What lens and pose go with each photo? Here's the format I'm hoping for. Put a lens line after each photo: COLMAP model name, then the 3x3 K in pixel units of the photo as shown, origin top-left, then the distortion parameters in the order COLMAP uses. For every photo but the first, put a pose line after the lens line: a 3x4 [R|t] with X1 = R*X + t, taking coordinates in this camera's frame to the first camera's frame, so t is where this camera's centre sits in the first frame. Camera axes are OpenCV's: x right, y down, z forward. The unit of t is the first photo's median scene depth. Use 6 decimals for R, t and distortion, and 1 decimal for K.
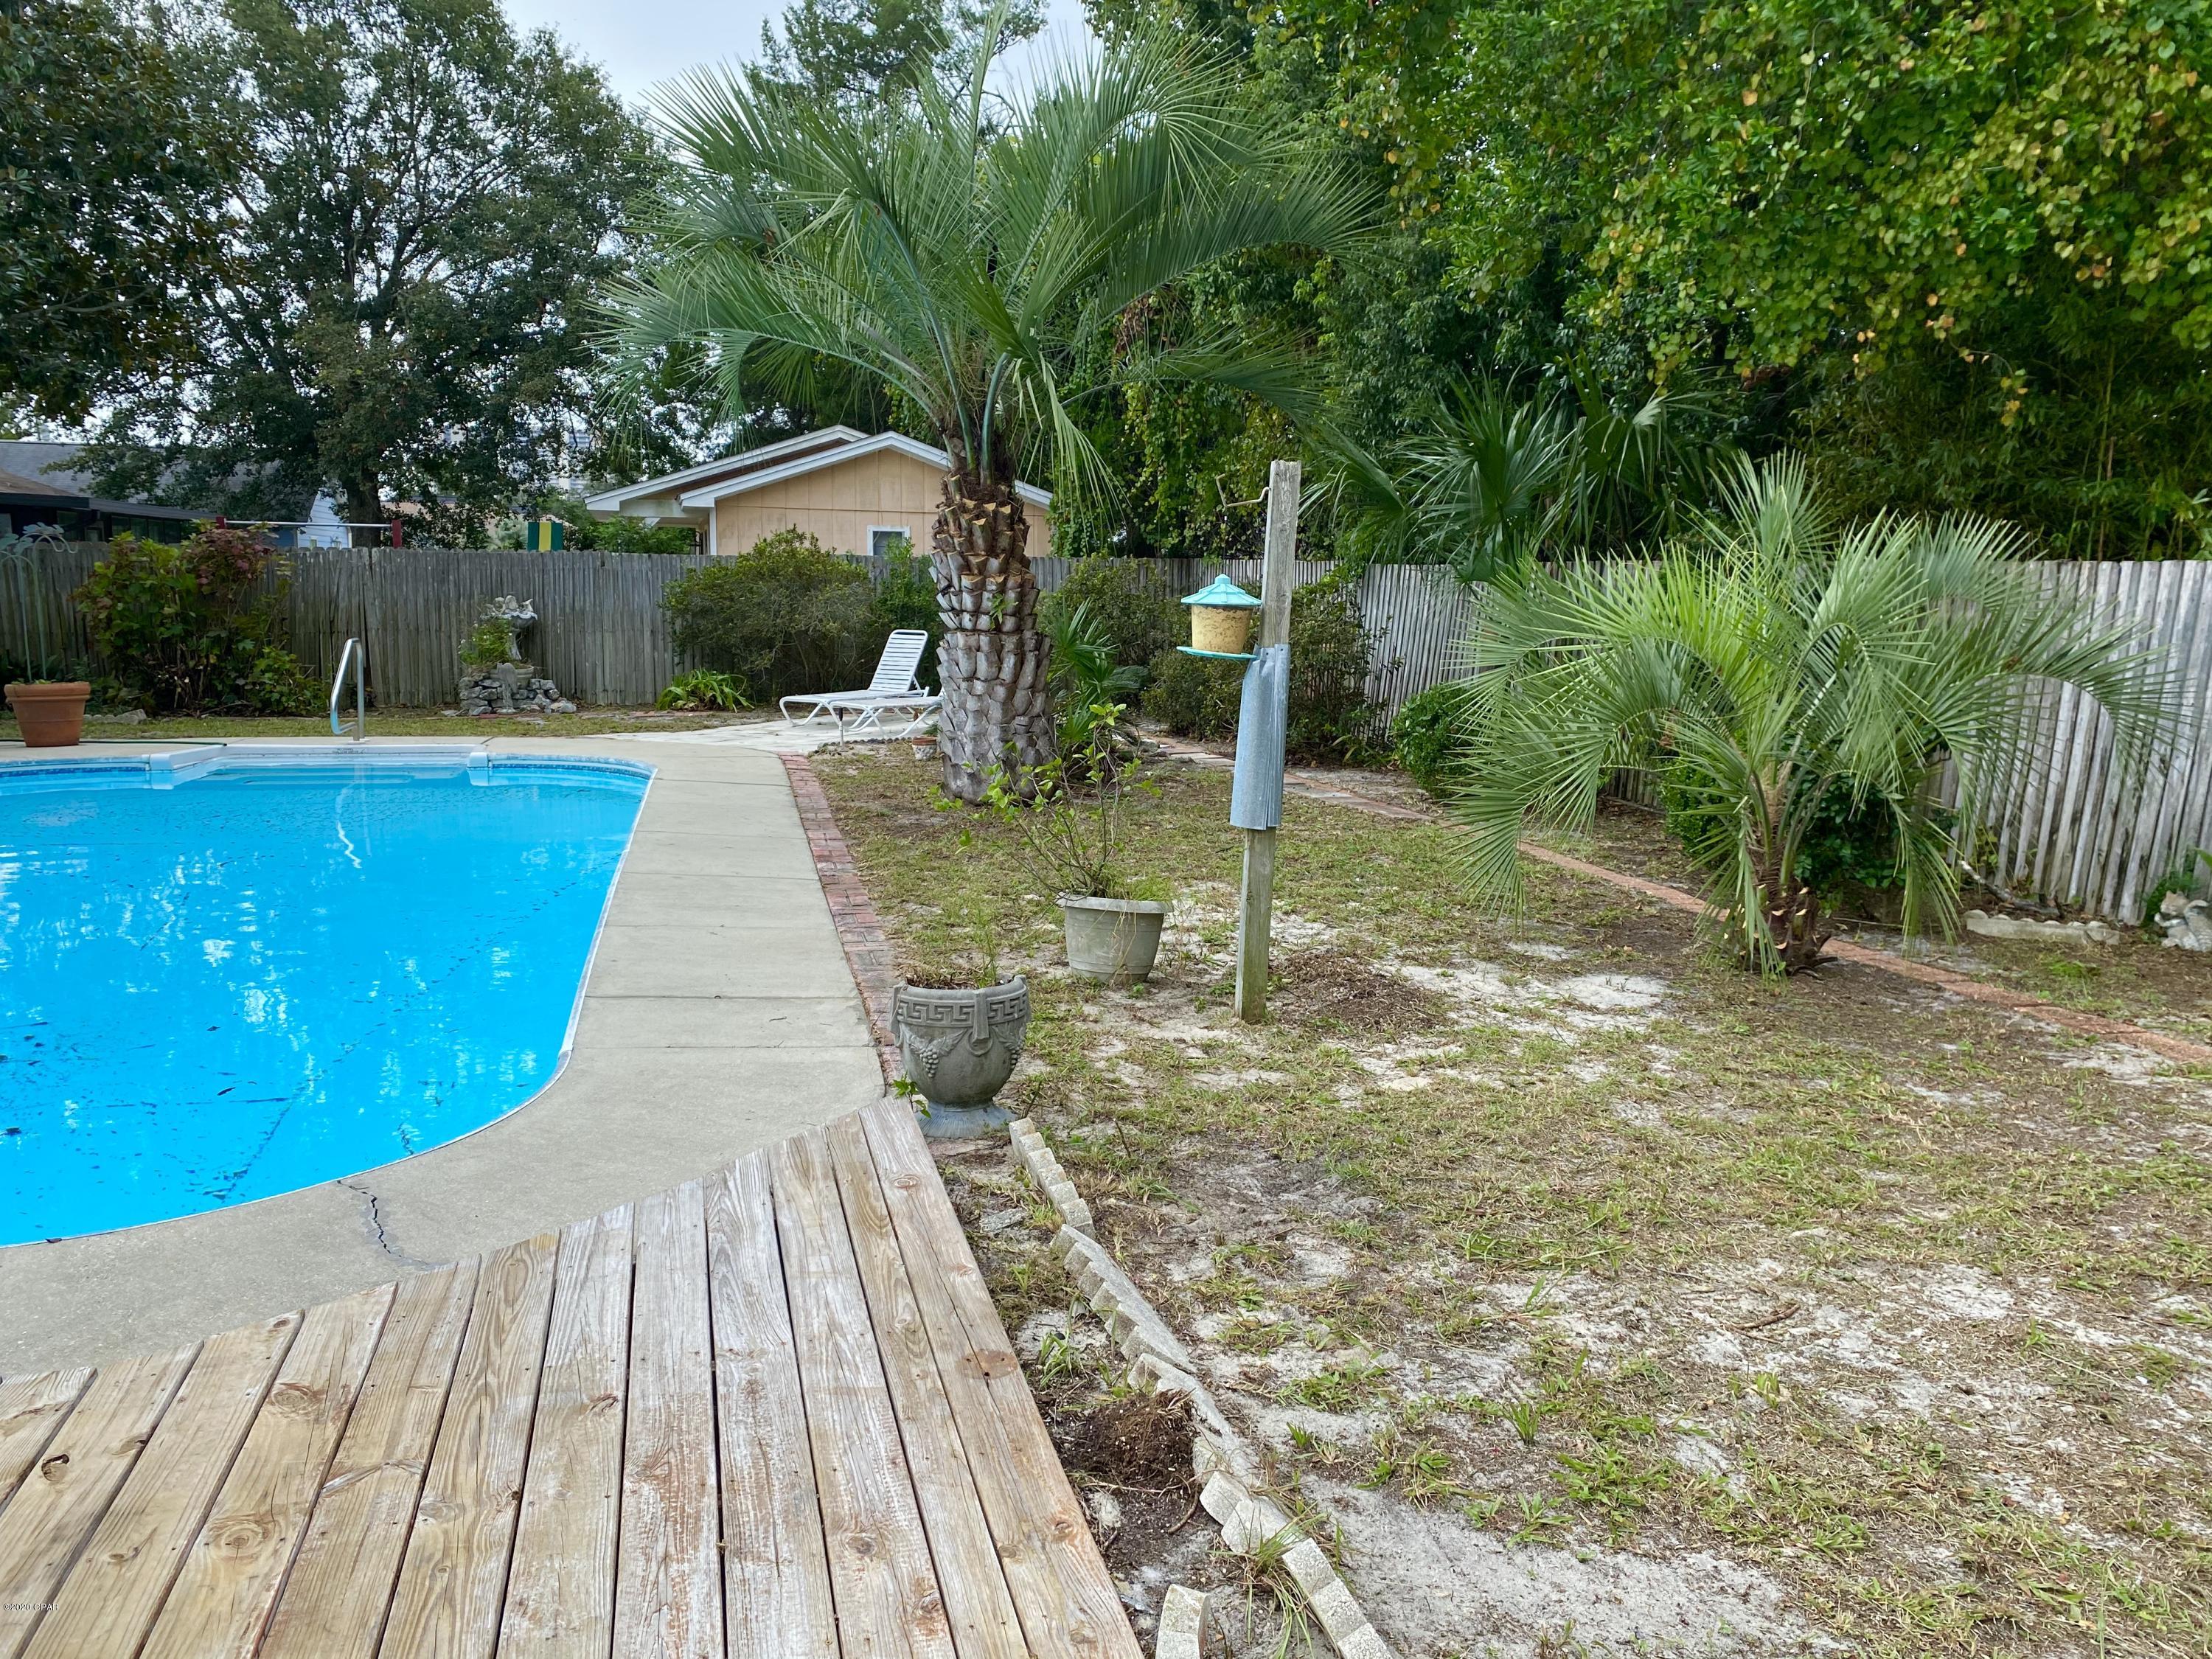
lens RADIAL K [[1682.5, 0, 1105.9], [0, 1682.5, 821.8], [0, 0, 1]] dist [0.029650, 0.000173]
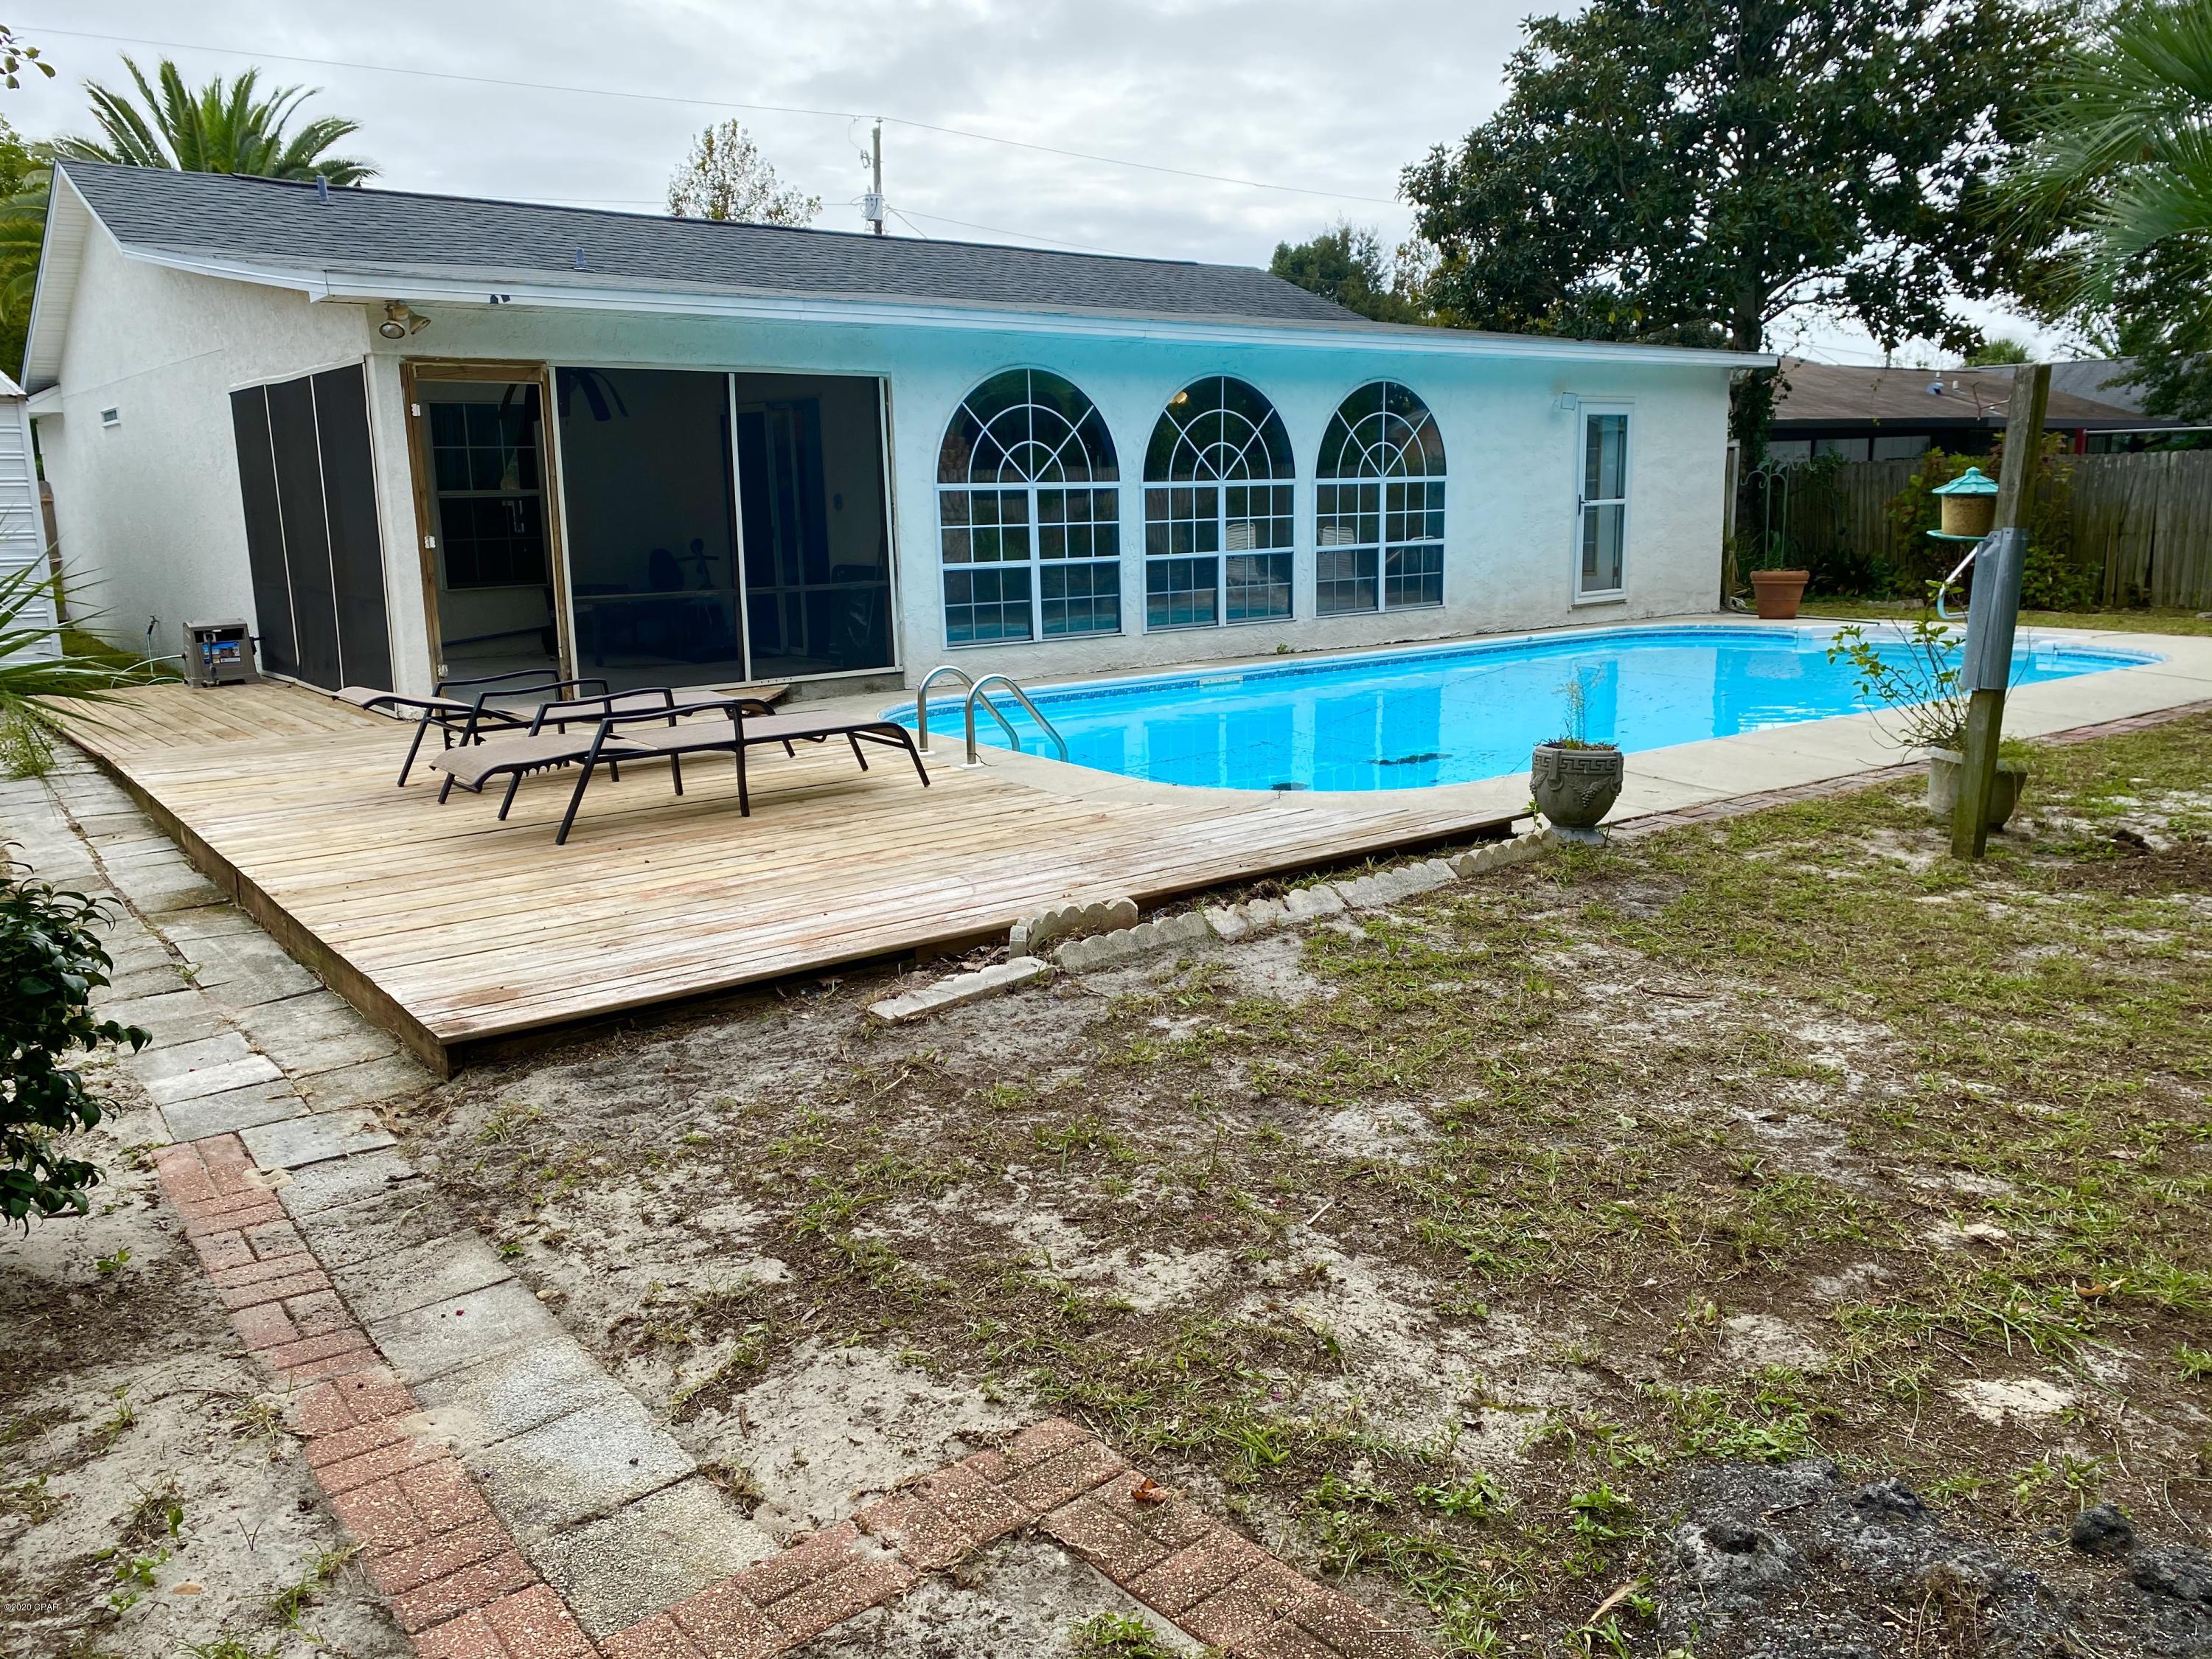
lens RADIAL K [[1682.5, 0, 1106.8], [0, 1682.5, 829.5], [0, 0, 1]] dist [0.029650, 0.000173]
pose [[0.406199, 0.164501, -0.898856, 1.071048], [-0.114818, 0.985055, 0.128390, 0.020406], [0.906542, 0.051053, 0.419016, -0.029967]]
